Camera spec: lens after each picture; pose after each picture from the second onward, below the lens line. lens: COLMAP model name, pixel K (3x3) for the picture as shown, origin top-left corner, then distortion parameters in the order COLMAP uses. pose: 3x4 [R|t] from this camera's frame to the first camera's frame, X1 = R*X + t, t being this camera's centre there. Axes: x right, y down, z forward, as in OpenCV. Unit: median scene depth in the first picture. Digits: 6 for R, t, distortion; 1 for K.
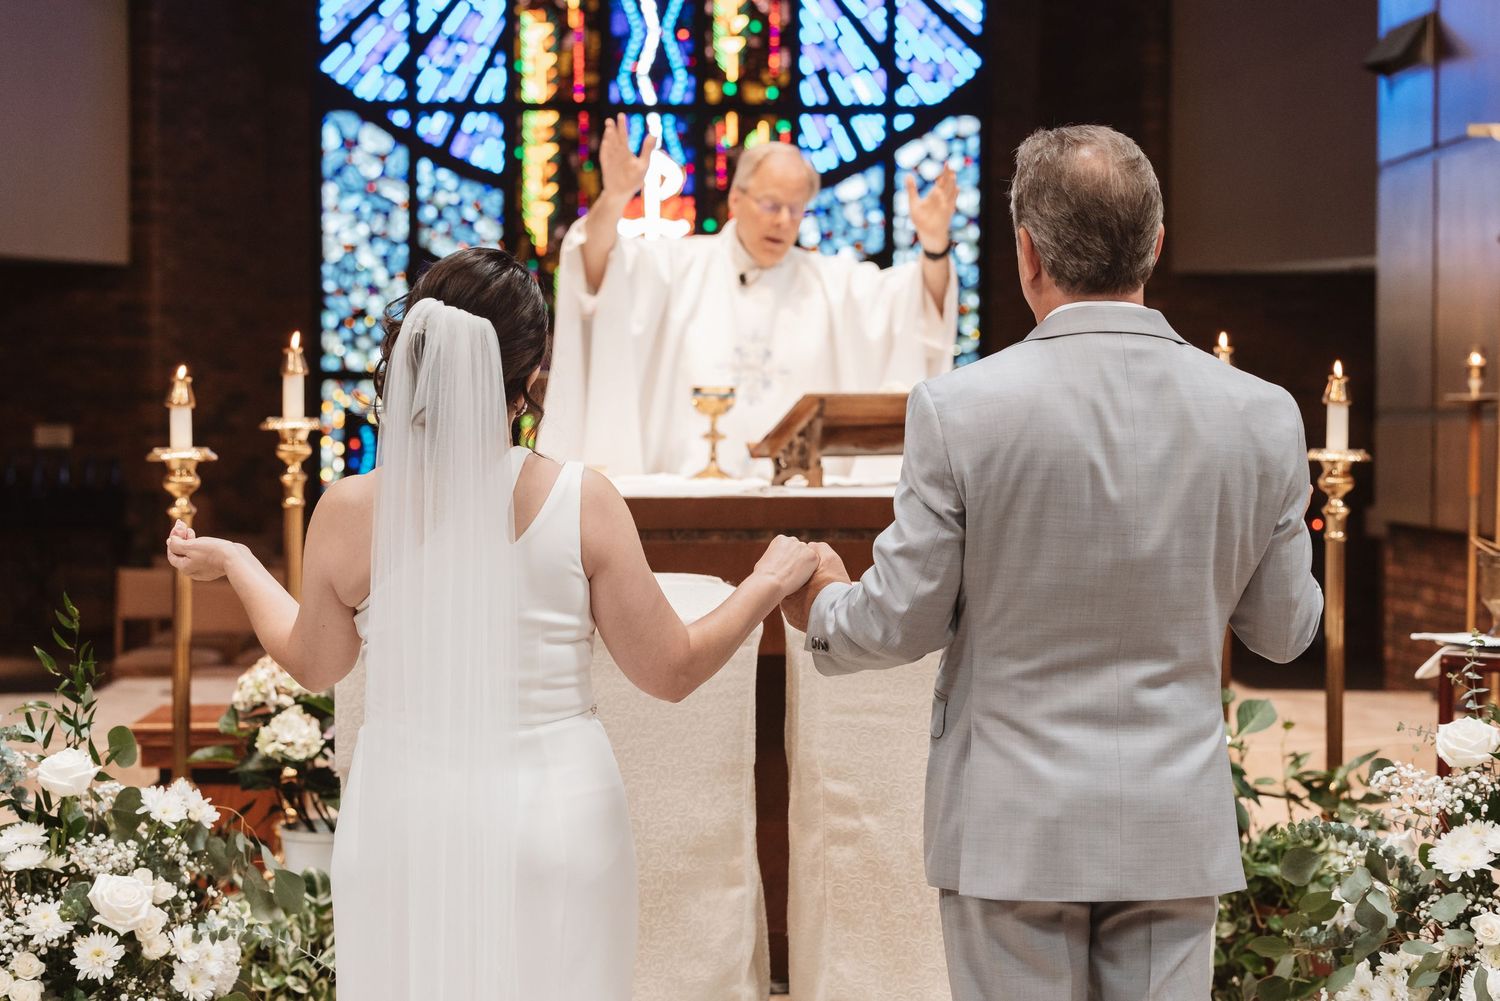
lens RADIAL K [[3035.8, 0, 750.0], [0, 3035.8, 500.5], [0, 0, 1]] dist [-0.018825, 0.215553]
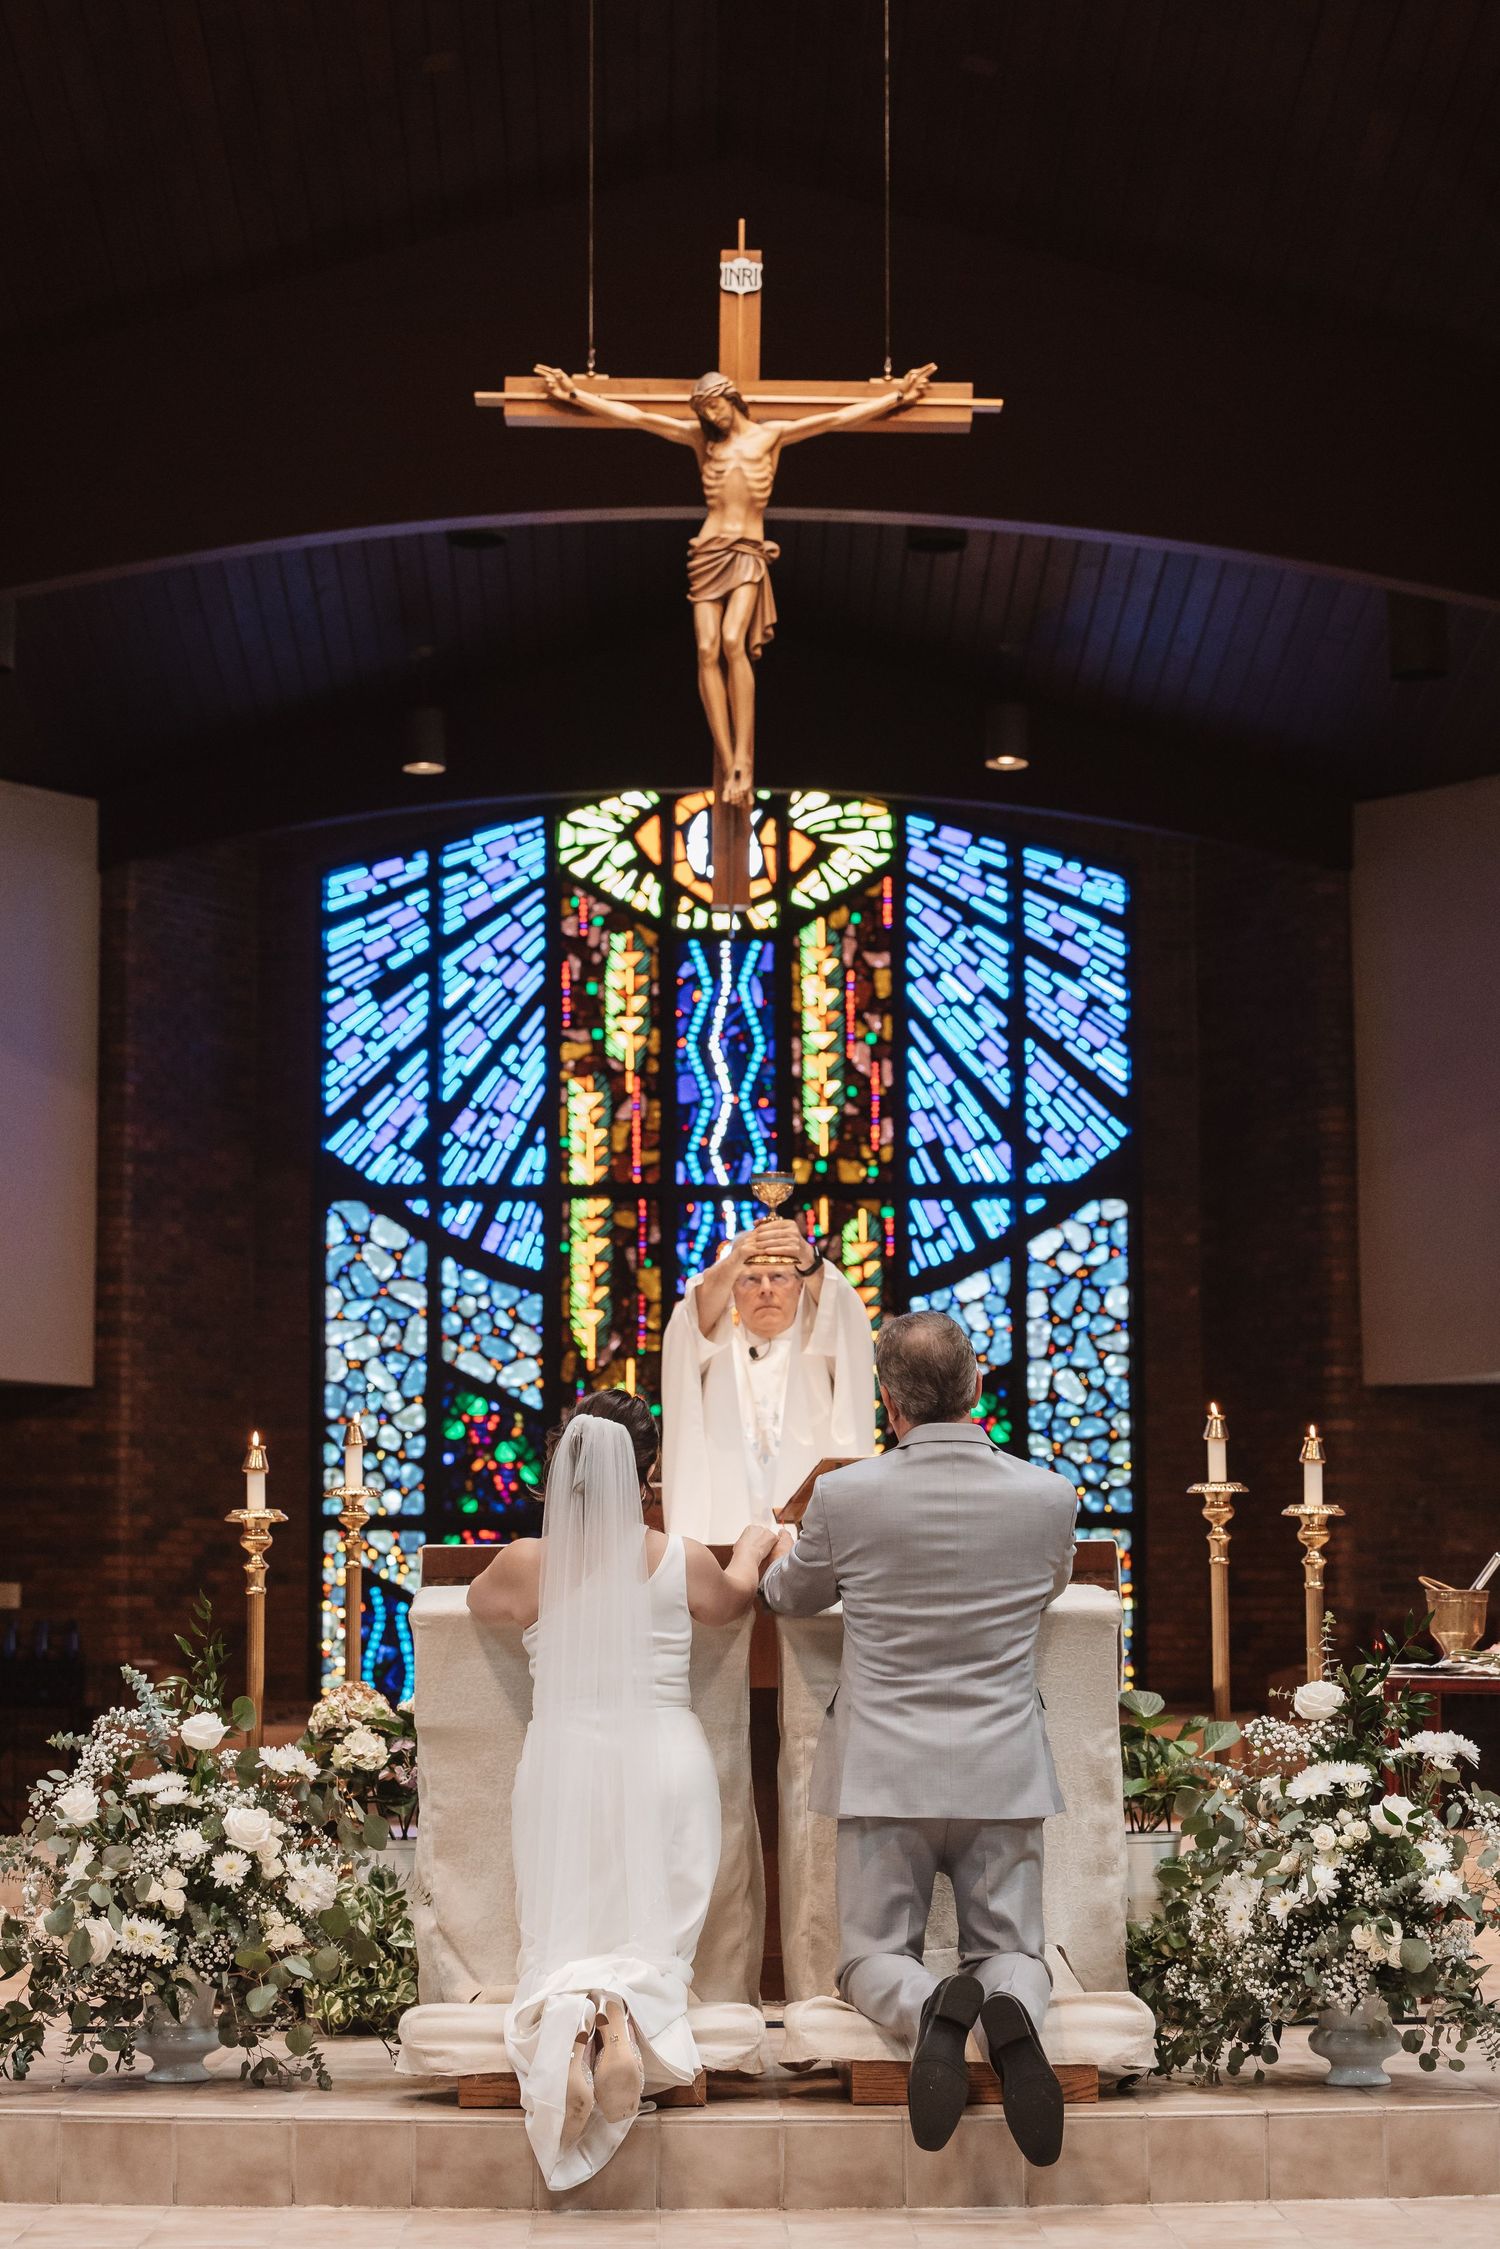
lens RADIAL K [[4551.7, 0, 750.0], [0, 4551.7, 1124.5], [0, 0, 1]] dist [-0.018825, 0.215553]
pose [[0.999335, -0.011265, -0.034690, 0.019175], [0.006255, 0.989950, -0.141276, 0.029606], [0.035933, 0.140965, 0.989362, -0.244185]]
